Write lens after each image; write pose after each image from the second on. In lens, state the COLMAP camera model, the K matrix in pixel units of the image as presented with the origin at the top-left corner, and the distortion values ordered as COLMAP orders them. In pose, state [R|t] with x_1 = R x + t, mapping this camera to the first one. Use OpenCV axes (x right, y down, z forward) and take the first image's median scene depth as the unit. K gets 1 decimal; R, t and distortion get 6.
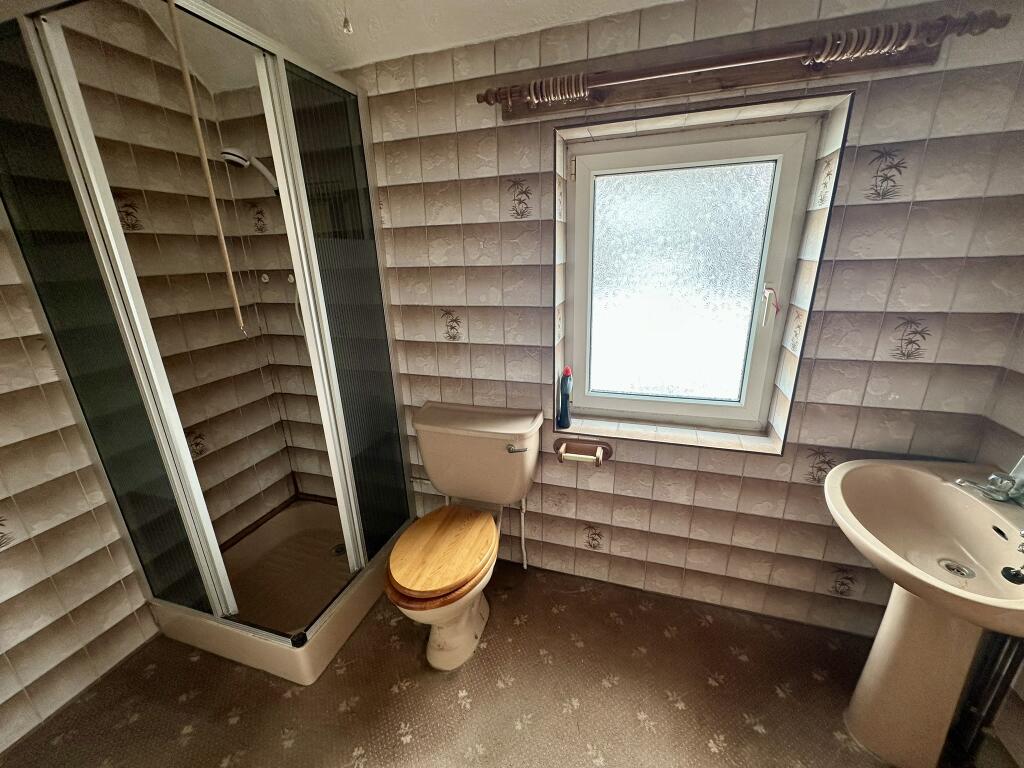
lens RADIAL K [[406.6, 0, 512.0], [0, 406.6, 384.0], [0, 0, 1]] dist [-0.002457, -0.000028]
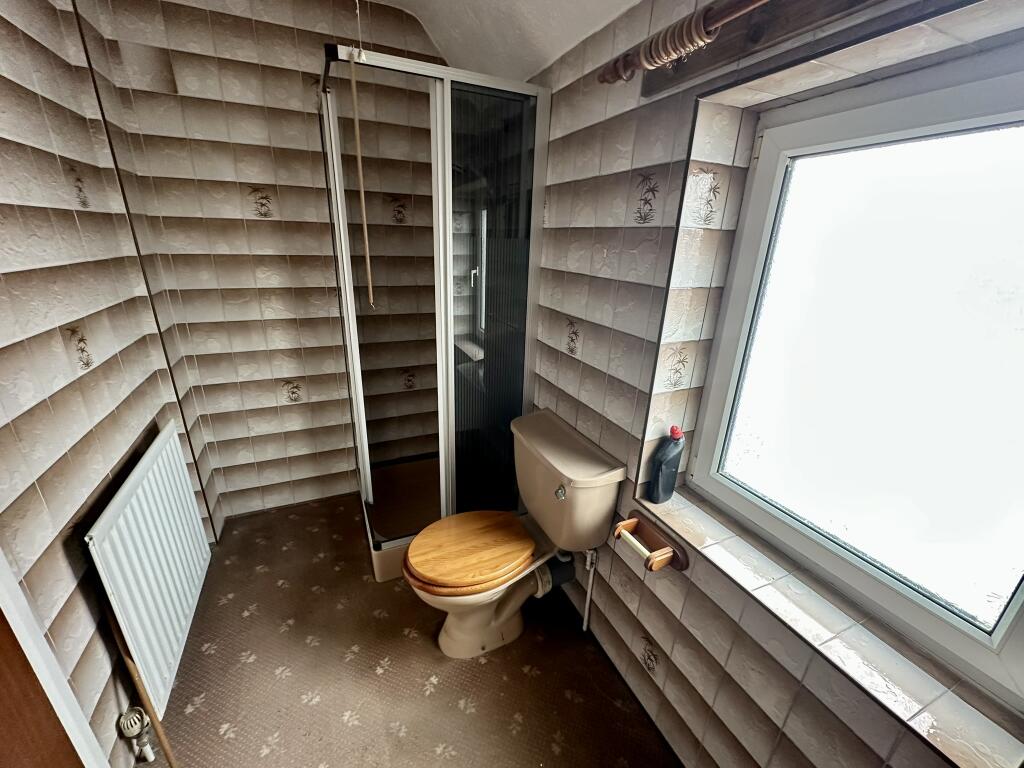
lens RADIAL K [[406.6, 0, 512.0], [0, 406.6, 384.0], [0, 0, 1]] dist [-0.002457, -0.000028]
pose [[0.669831, 0.297855, -0.680153, 0.458135], [-0.279282, 0.949815, 0.140902, -0.151187], [0.687988, 0.095574, 0.719401, 0.289181]]
